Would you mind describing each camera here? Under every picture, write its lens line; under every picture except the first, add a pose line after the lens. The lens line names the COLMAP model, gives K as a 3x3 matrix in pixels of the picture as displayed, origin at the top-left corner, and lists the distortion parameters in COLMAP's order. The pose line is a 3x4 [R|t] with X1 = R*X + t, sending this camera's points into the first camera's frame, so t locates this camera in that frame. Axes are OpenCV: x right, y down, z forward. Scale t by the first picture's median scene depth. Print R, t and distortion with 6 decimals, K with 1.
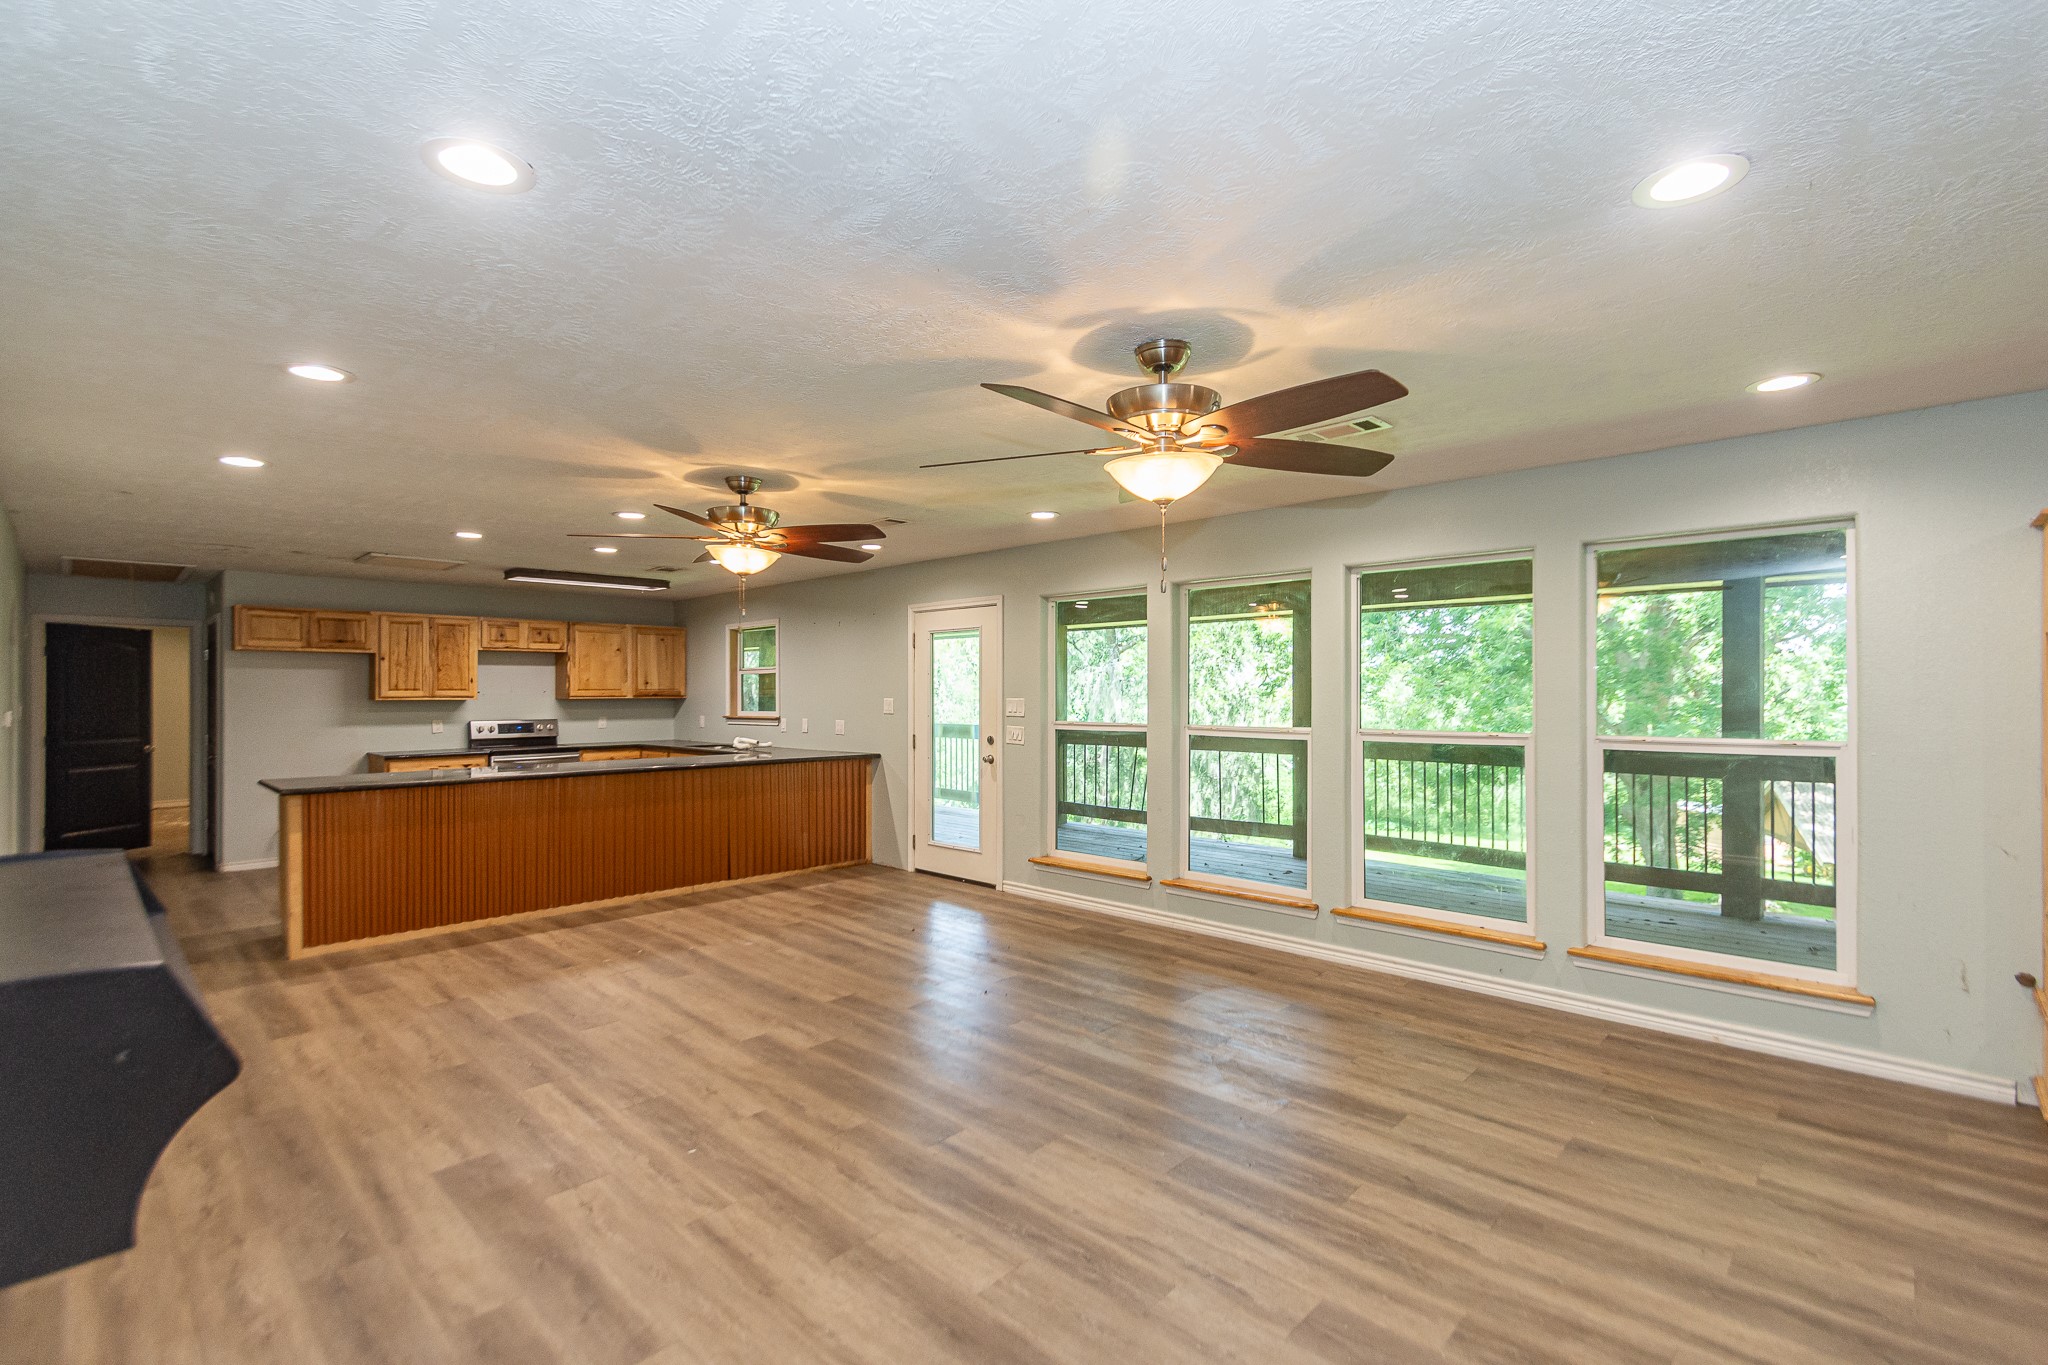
lens RADIAL K [[913.7, 0, 1024.8], [0, 913.7, 683.7], [0, 0, 1]] dist [-0.000373, -0.000558]
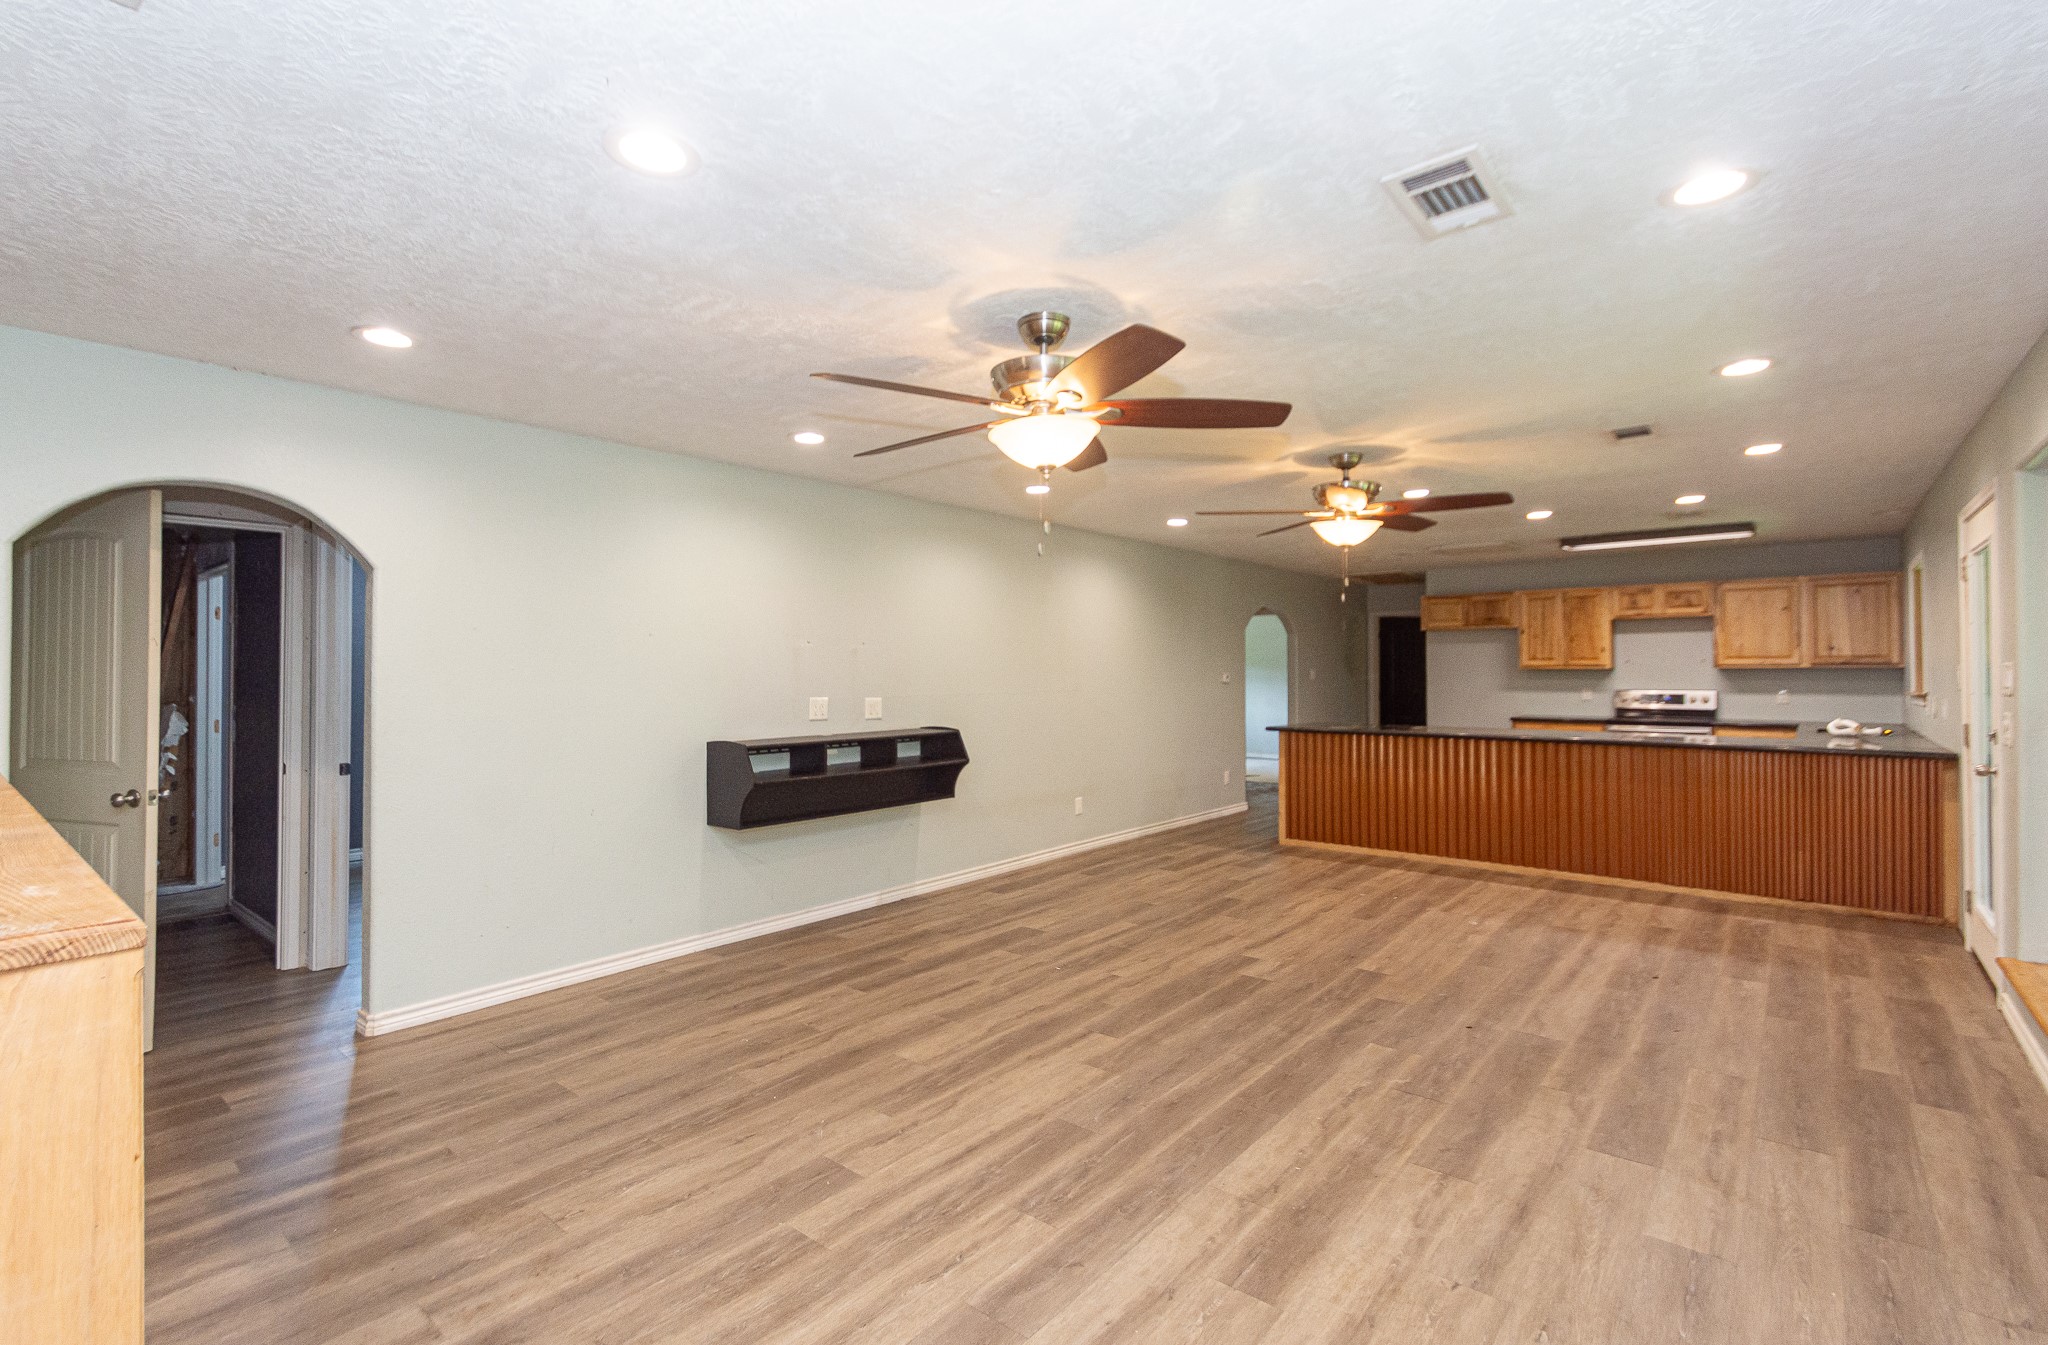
lens RADIAL K [[936.5, 0, 1022.4], [0, 936.5, 655.5], [0, 0, 1]] dist [0.000571, -0.000029]
pose [[0.065861, -0.015197, -0.997713, 0.673627], [0.012105, 0.999823, -0.014430, 0.017202], [0.997755, -0.011127, 0.066033, 0.499147]]
